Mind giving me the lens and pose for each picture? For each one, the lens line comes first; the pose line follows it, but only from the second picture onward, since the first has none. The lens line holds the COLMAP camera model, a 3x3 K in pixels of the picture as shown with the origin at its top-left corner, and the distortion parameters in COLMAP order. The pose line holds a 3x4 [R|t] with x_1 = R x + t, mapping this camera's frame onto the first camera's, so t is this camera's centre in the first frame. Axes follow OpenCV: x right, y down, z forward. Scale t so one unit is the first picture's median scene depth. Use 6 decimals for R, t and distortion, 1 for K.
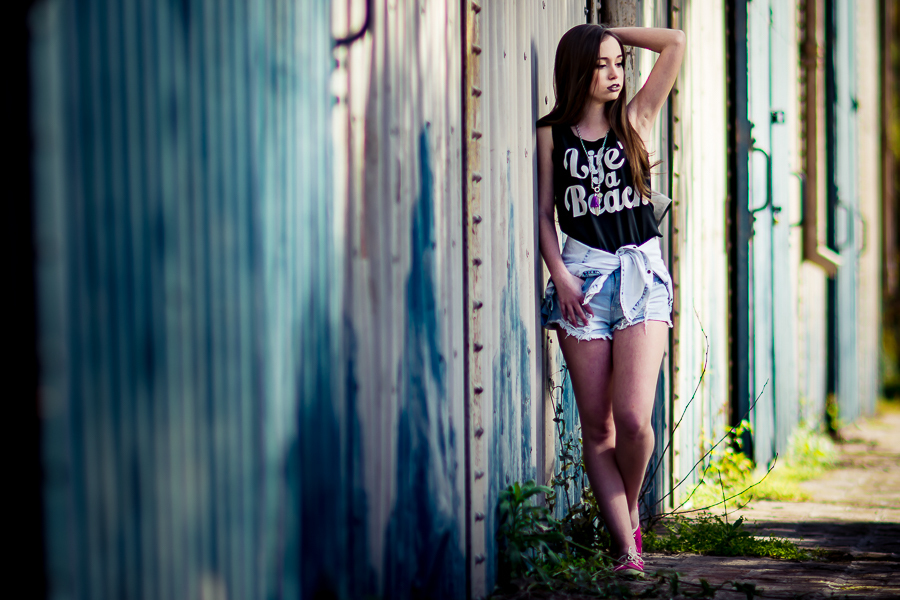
lens RADIAL K [[3547.7, 0, 450.0], [0, 3547.7, 300.0], [0, 0, 1]] dist [-0.270808, -0.800045]
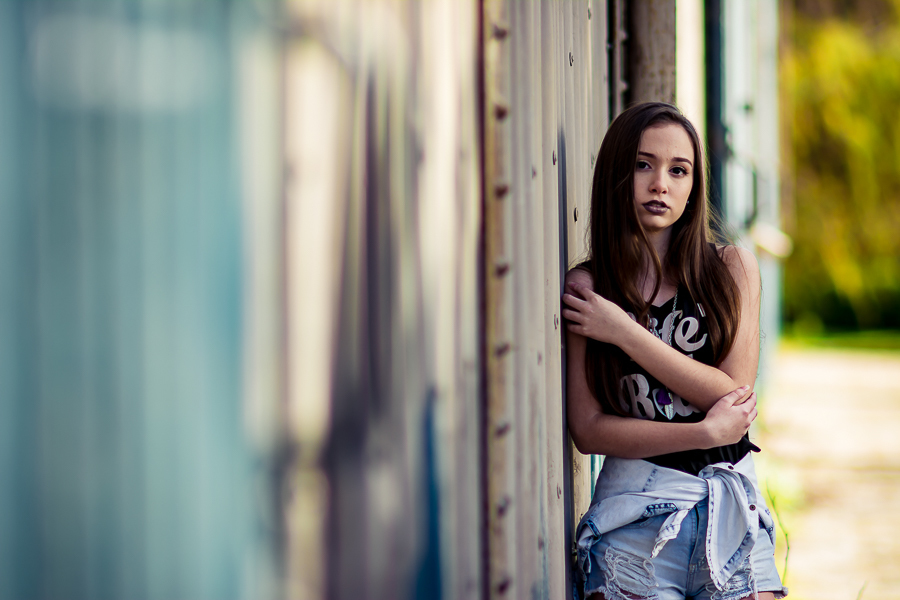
lens RADIAL K [[3547.7, 0, 450.0], [0, 3547.7, 300.0], [0, 0, 1]] dist [-0.270808, -0.800045]
pose [[0.999943, -0.002682, -0.010313, 0.010149], [0.001886, 0.997074, -0.076413, 0.003133], [0.010487, 0.076389, 0.997023, 0.388807]]
